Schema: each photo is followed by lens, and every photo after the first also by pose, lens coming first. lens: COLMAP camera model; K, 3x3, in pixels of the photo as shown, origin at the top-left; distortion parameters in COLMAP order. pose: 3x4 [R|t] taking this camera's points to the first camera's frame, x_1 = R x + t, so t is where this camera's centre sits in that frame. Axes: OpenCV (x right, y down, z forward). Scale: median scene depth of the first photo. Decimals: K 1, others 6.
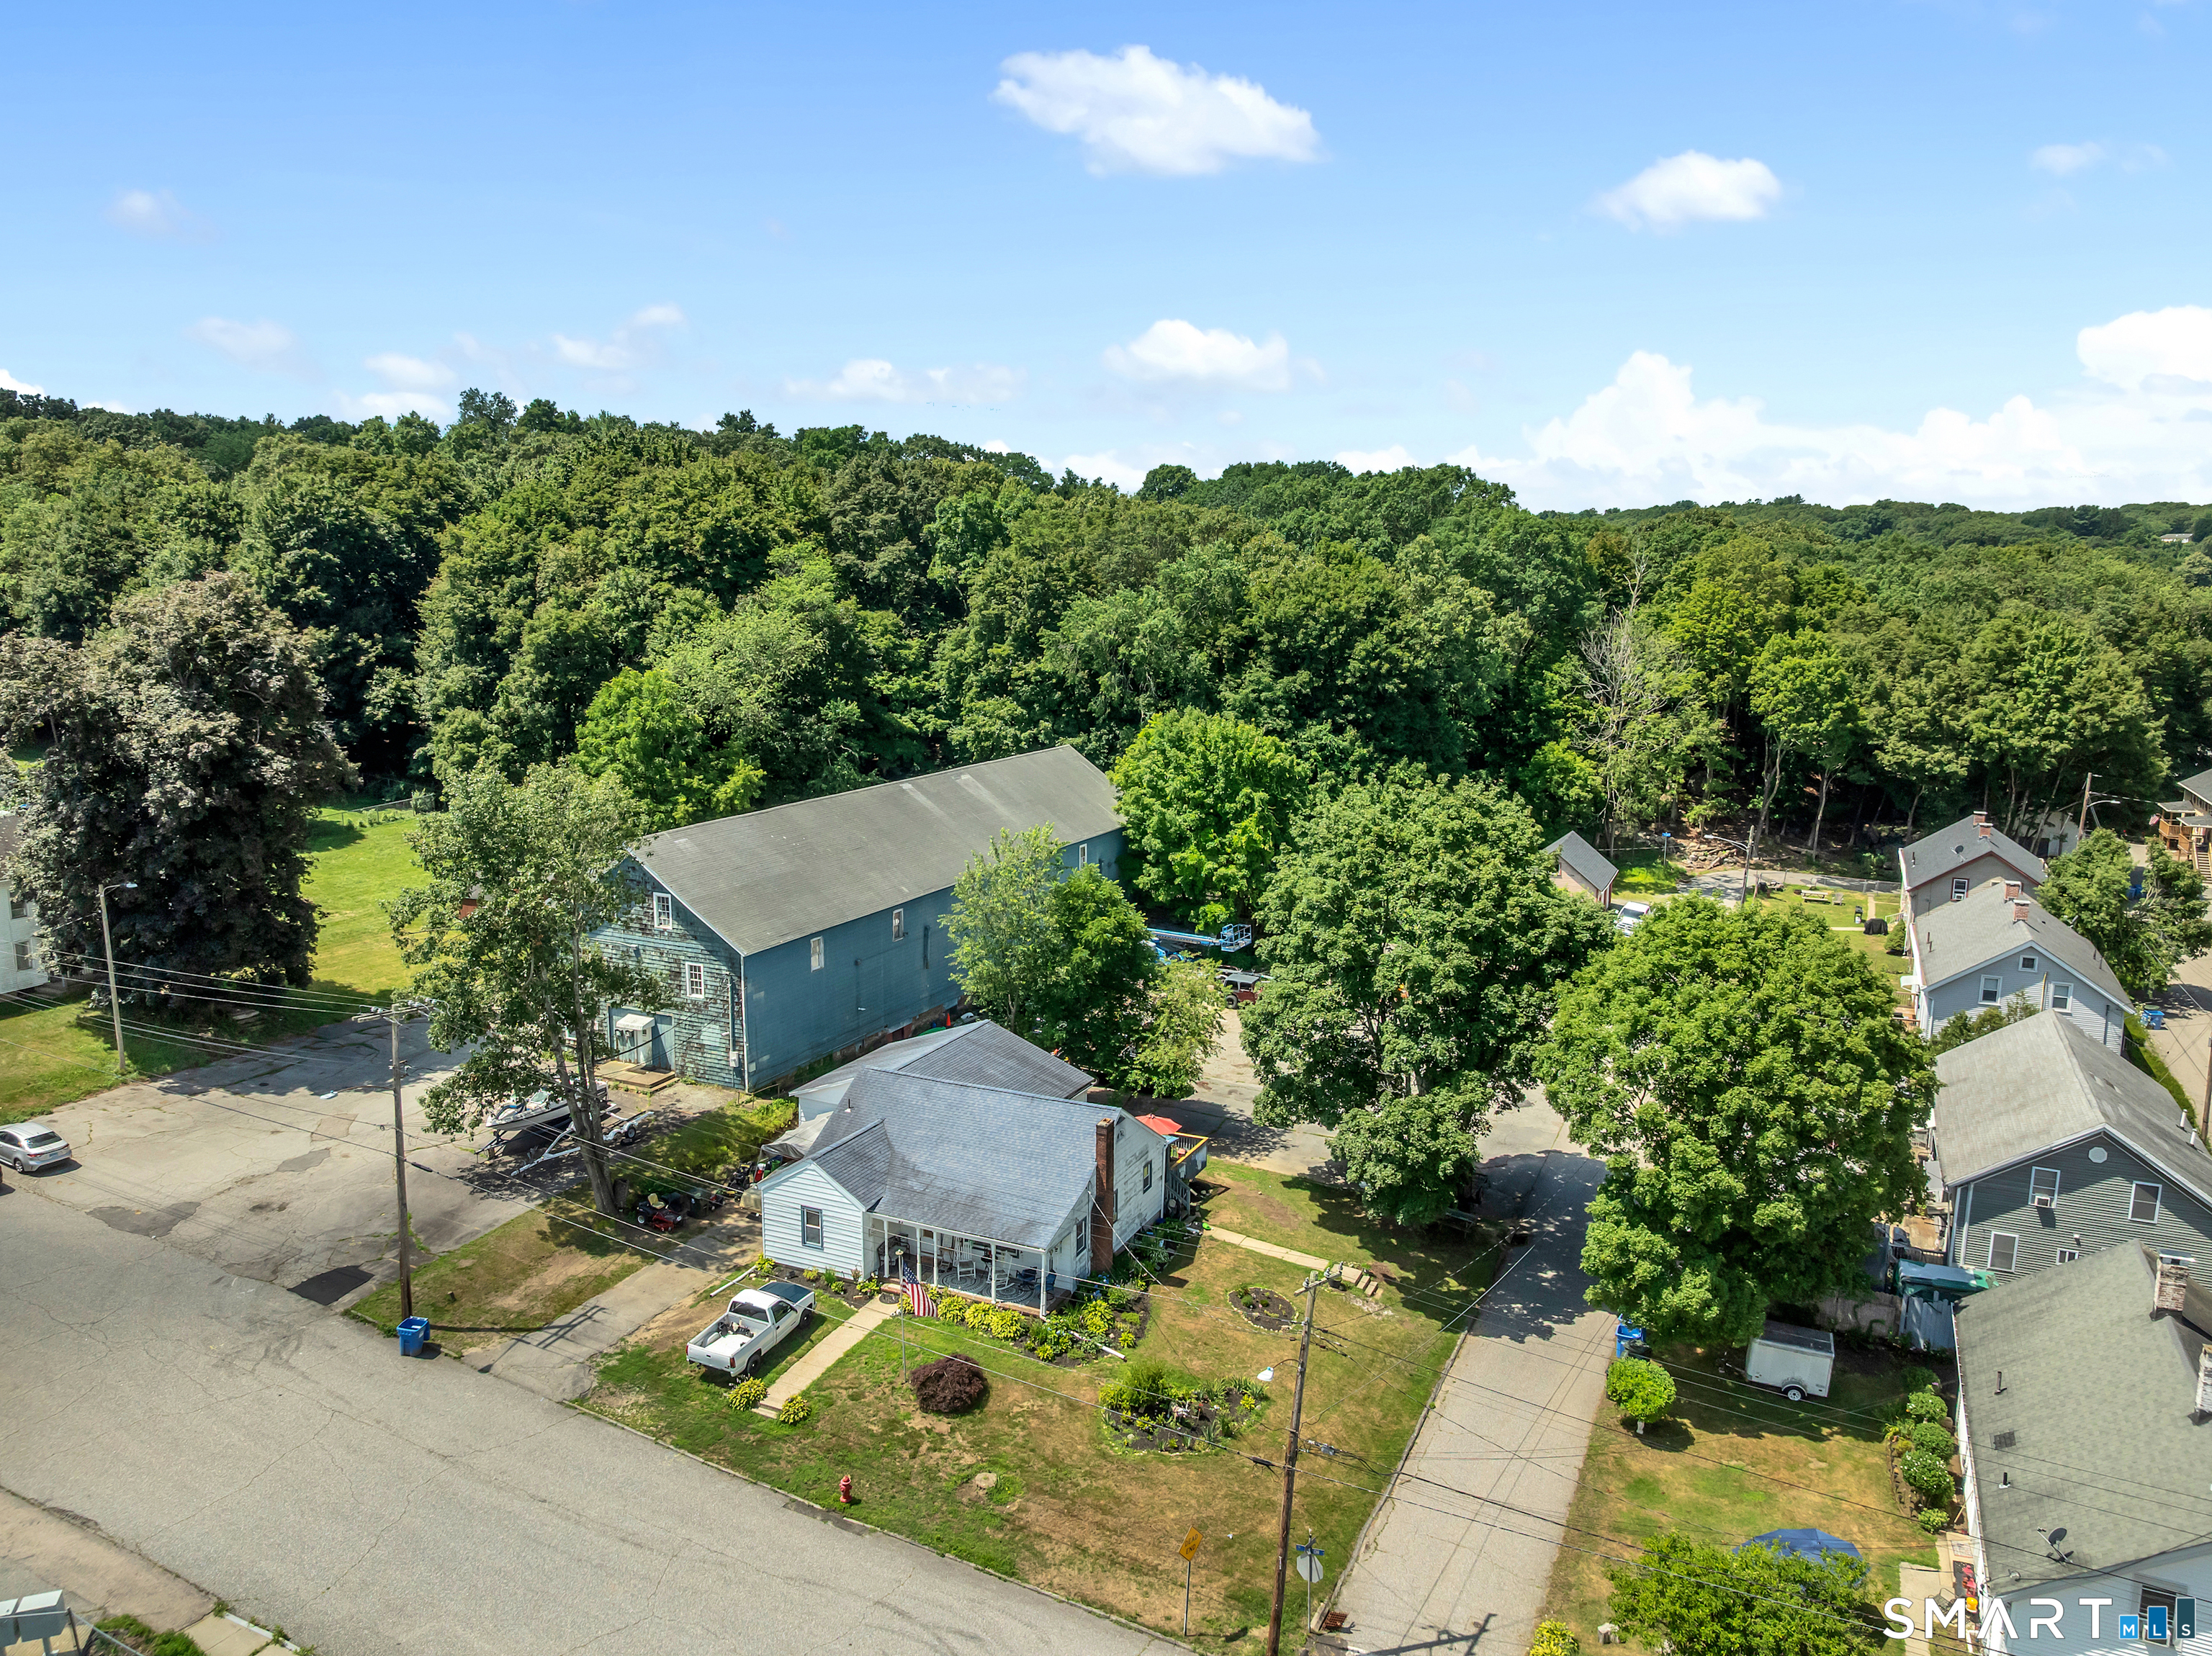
lens RADIAL K [[1525.5, 0, 1106.0], [0, 1525.5, 828.0], [0, 0, 1]] dist [0.035437, -0.194891]
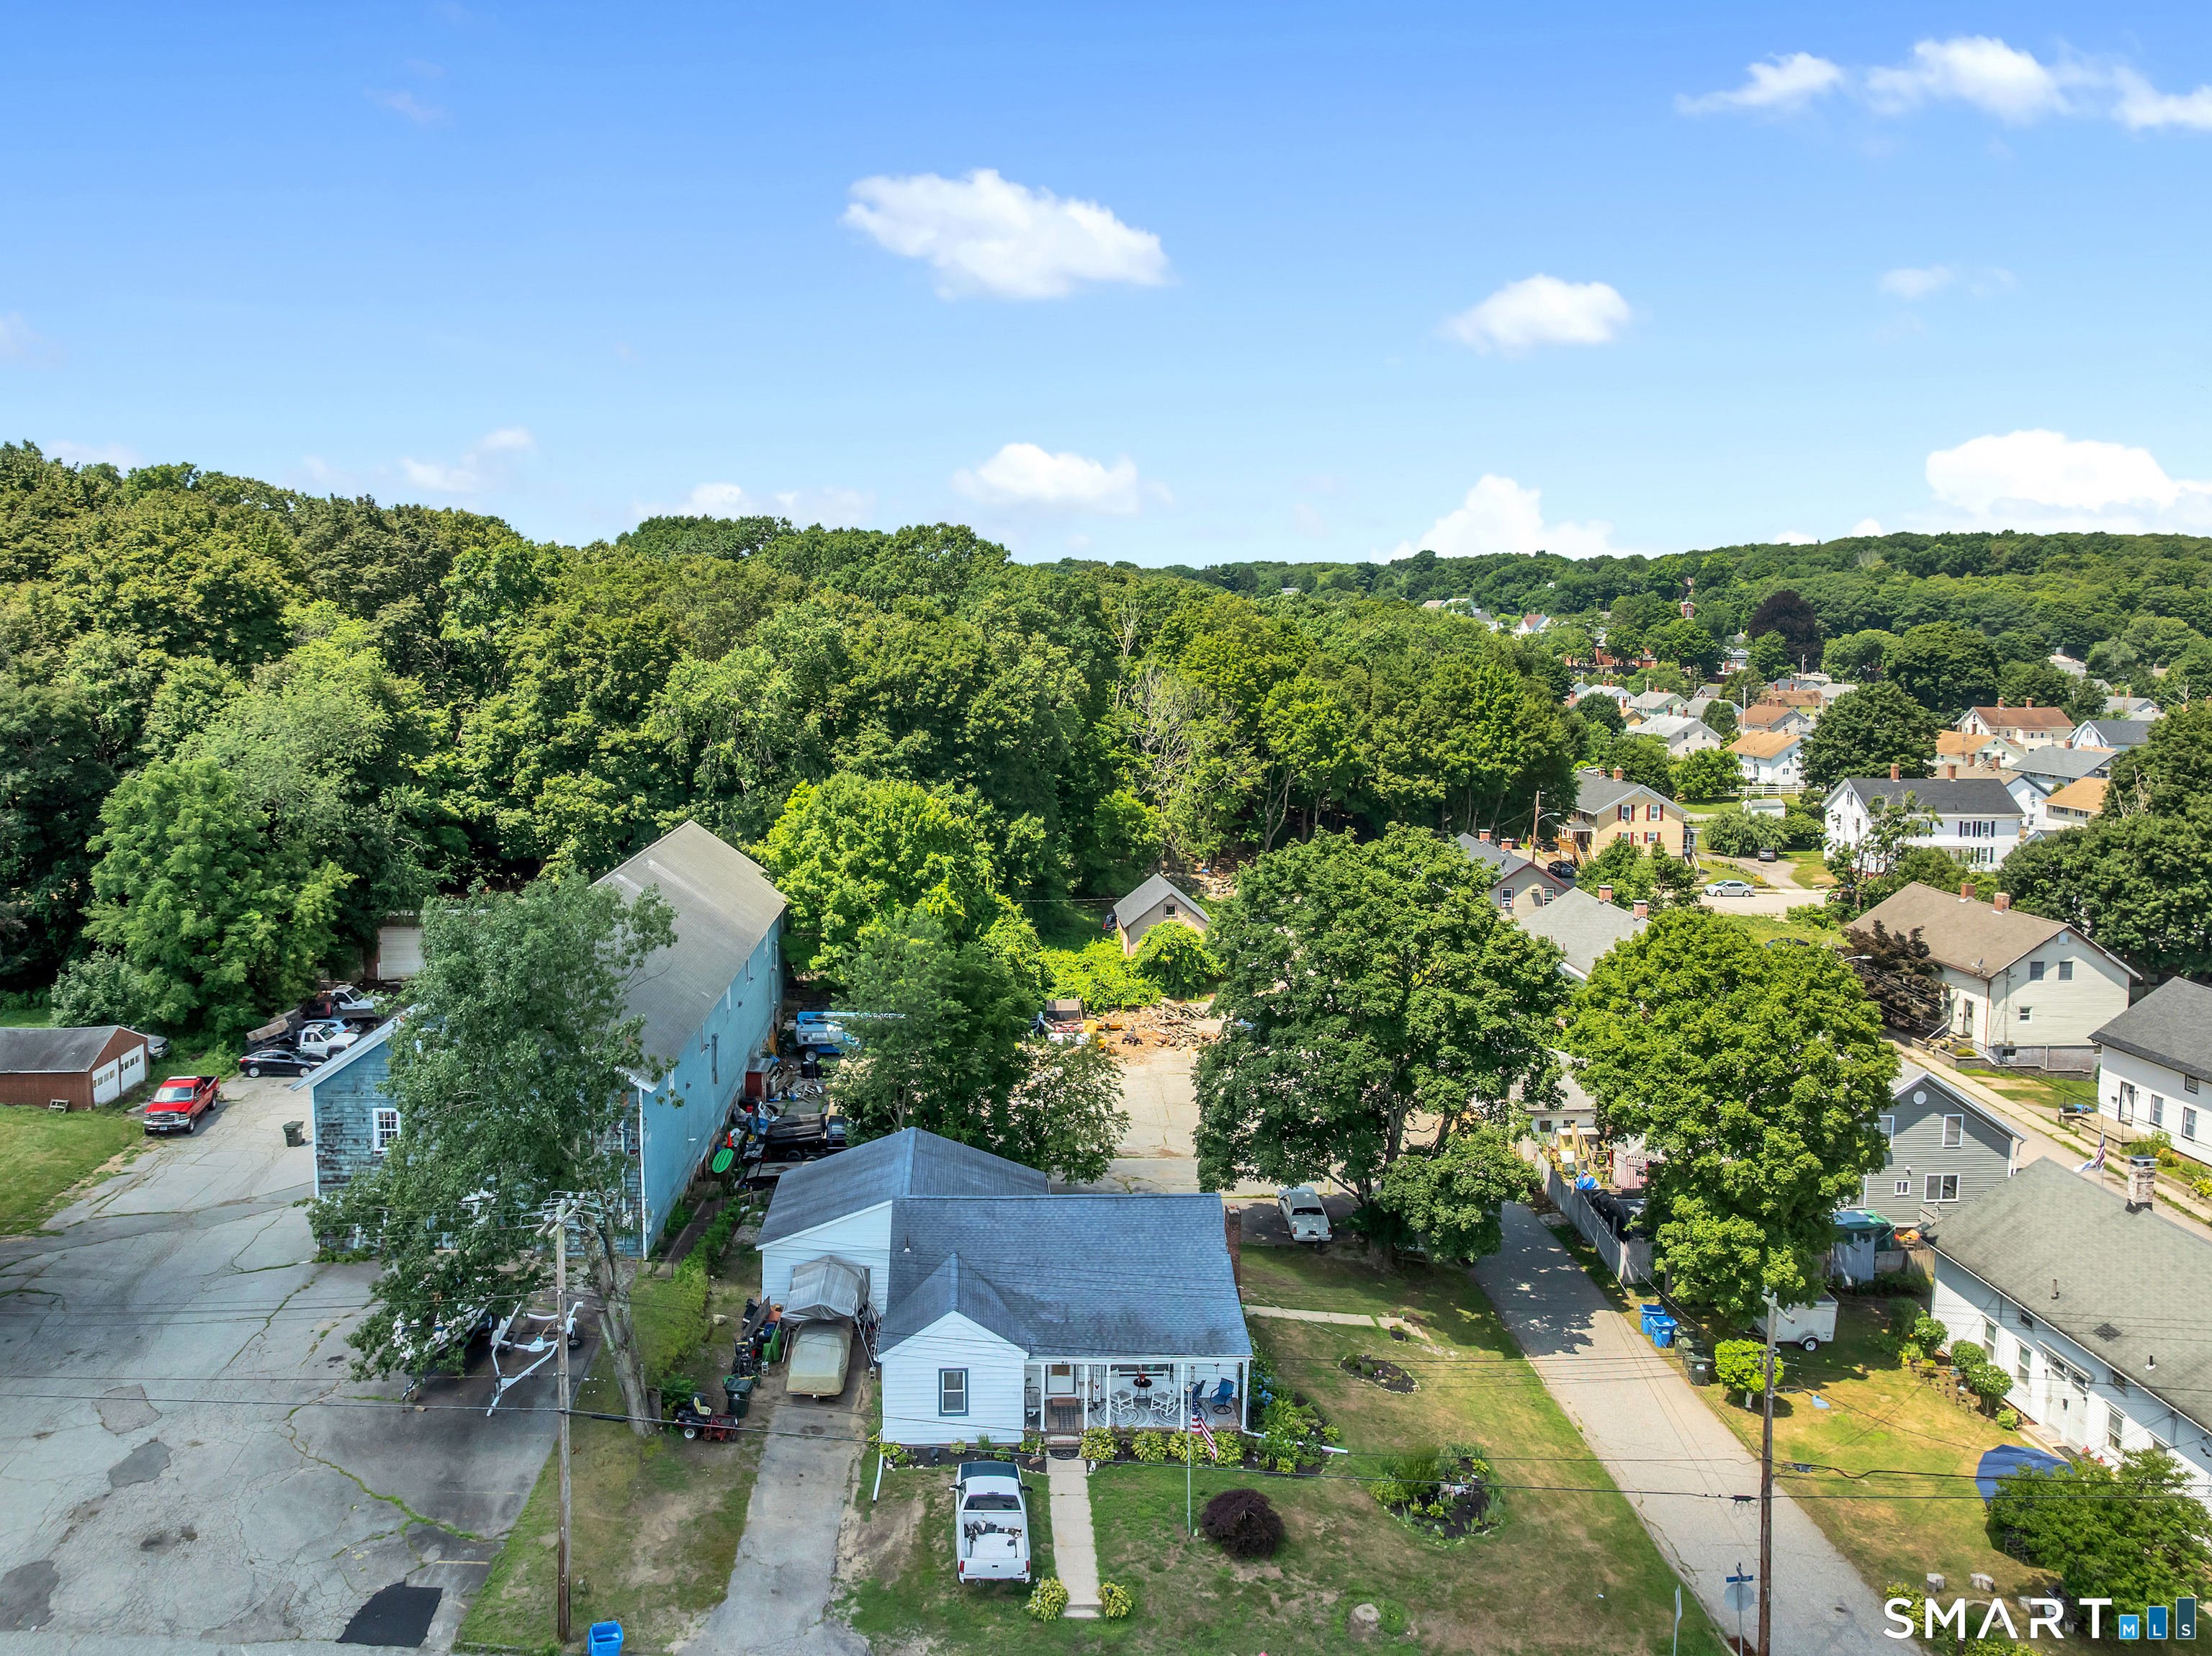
lens RADIAL K [[1560.6, 0, 989.8], [0, 1560.6, 775.1], [0, 0, 1]] dist [0.005889, -0.079823]
pose [[0.897880, -0.048057, 0.437609, -0.261002], [0.079550, 0.995372, -0.053911, -0.016678], [-0.432993, 0.083217, 0.897548, 0.085819]]
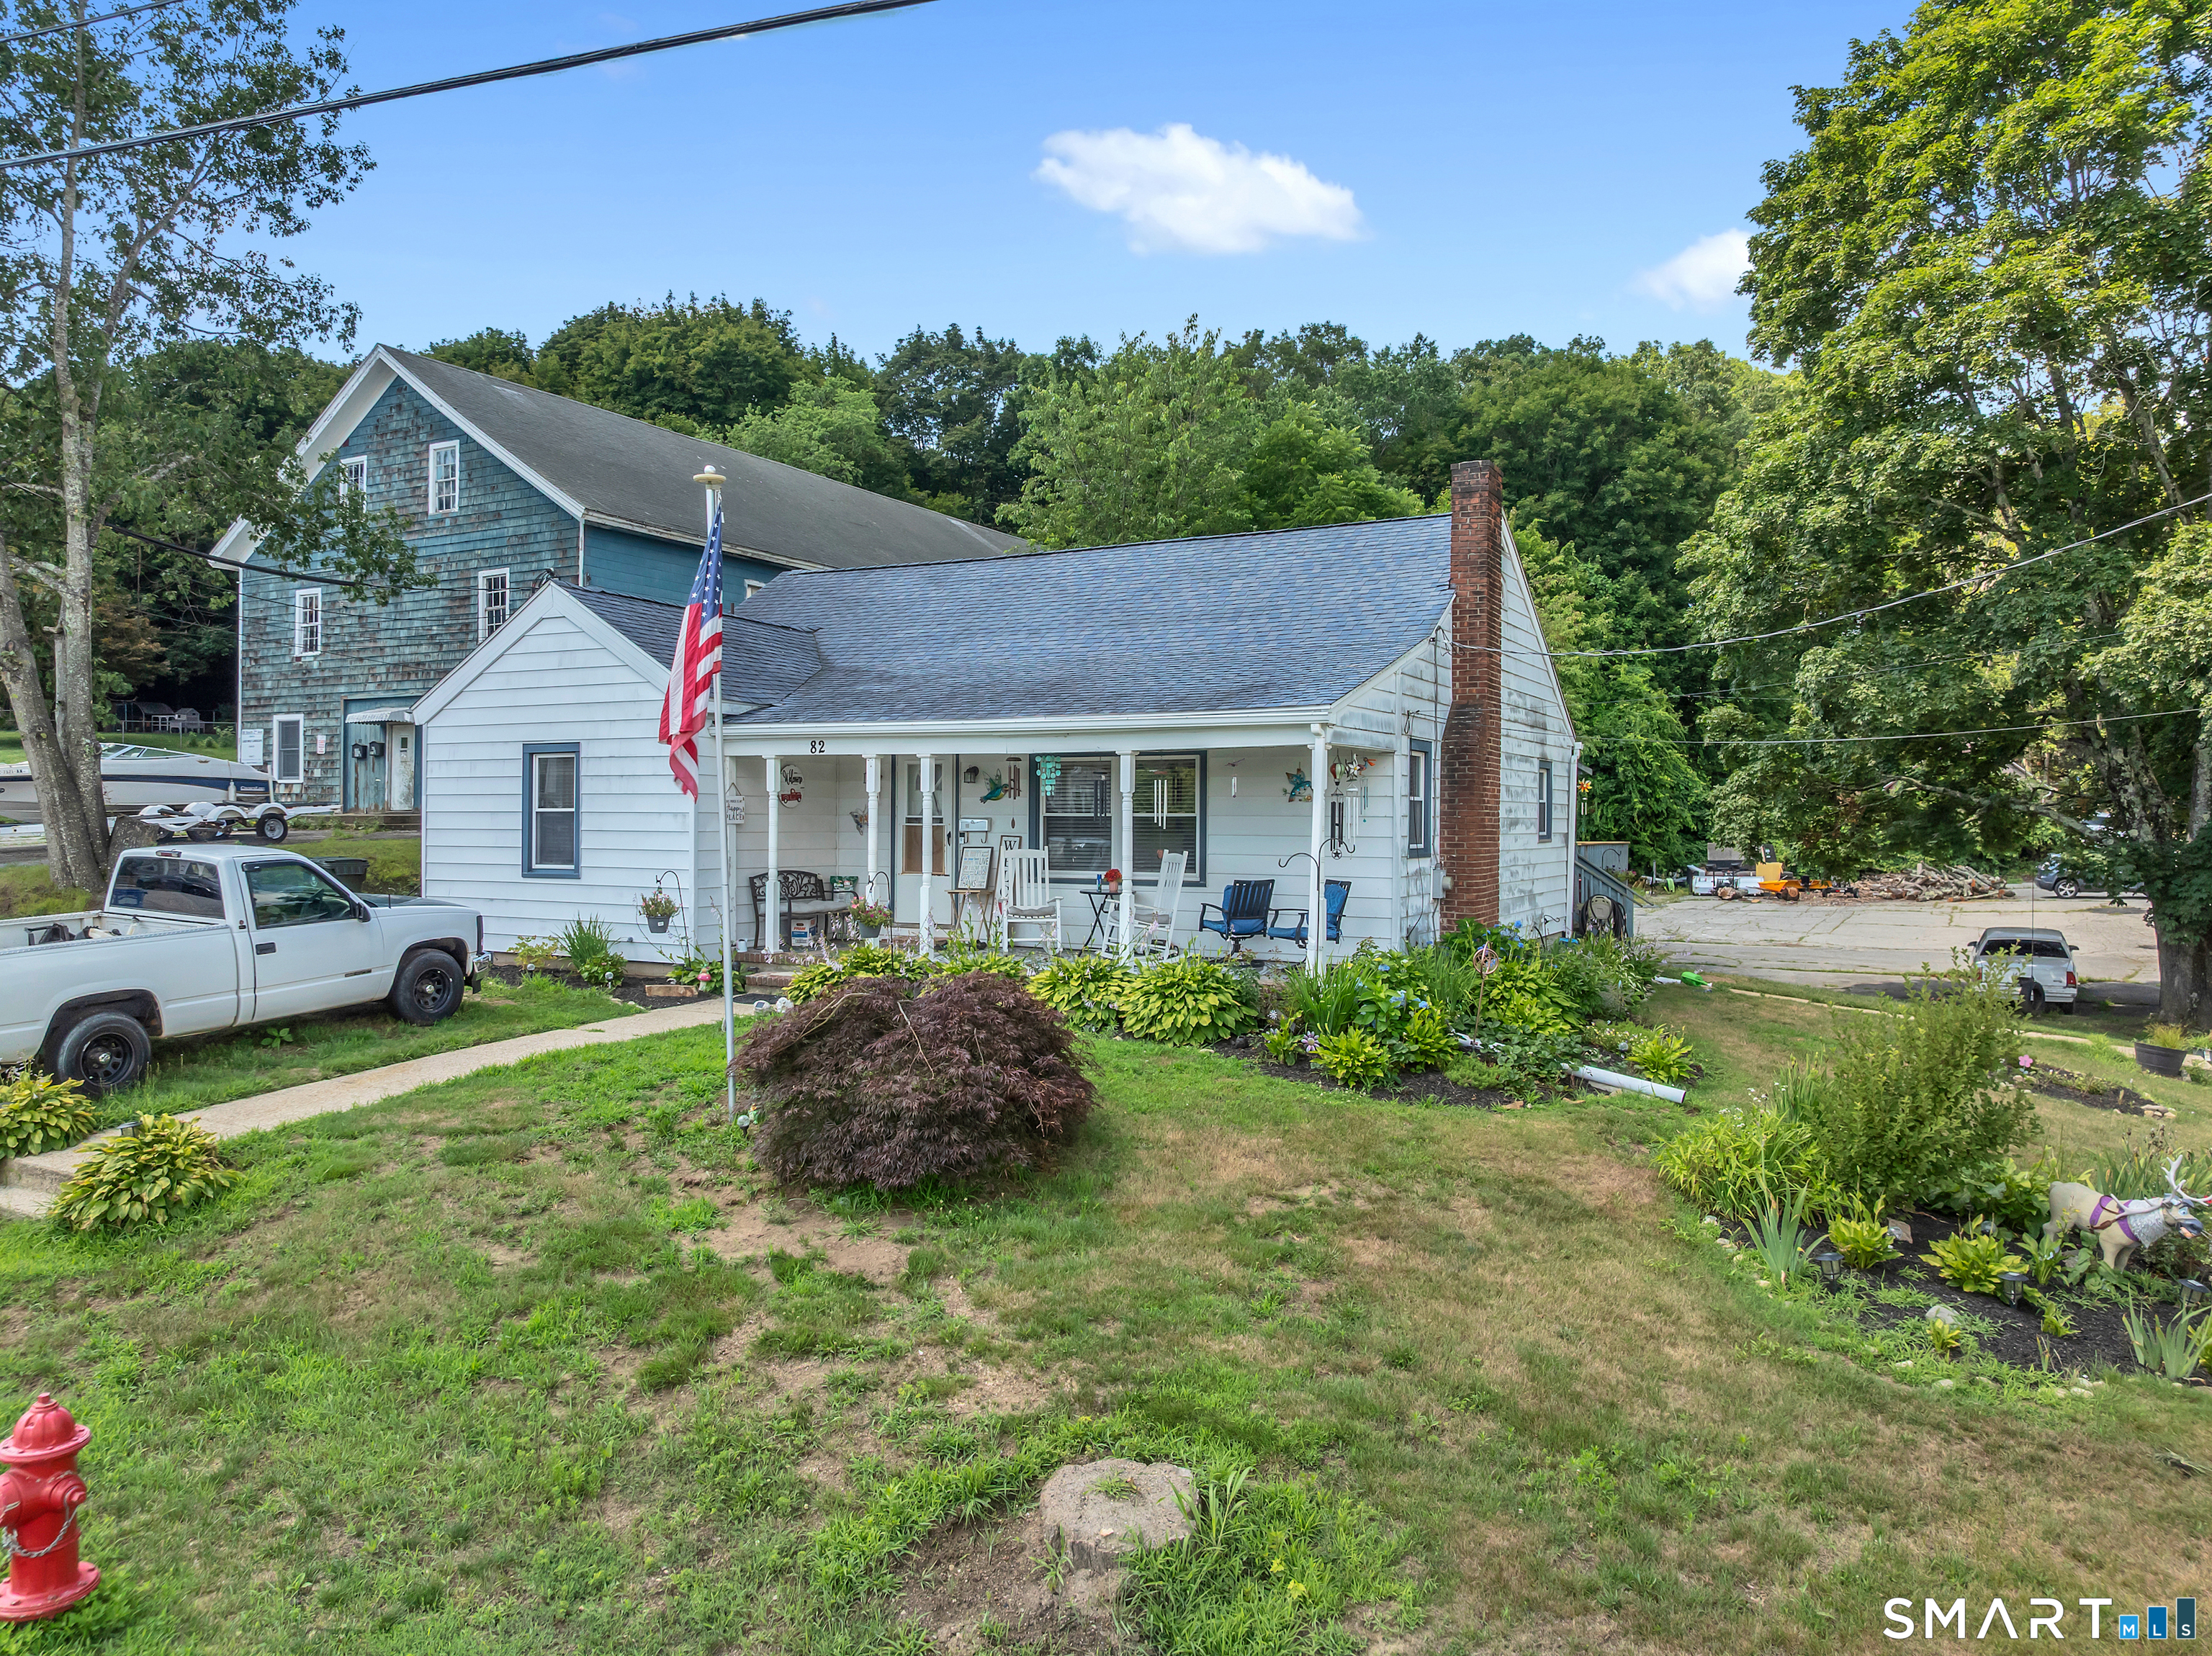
lens RADIAL K [[1539.3, 0, 1106.0], [0, 1539.3, 828.0], [0, 0, 1]] dist [-0.040007, 0.002242]
pose [[0.998268, -0.000632, -0.058830, -0.028147], [-0.009052, 0.986385, -0.164203, 0.152797], [0.058133, 0.164451, 0.984671, 0.334909]]
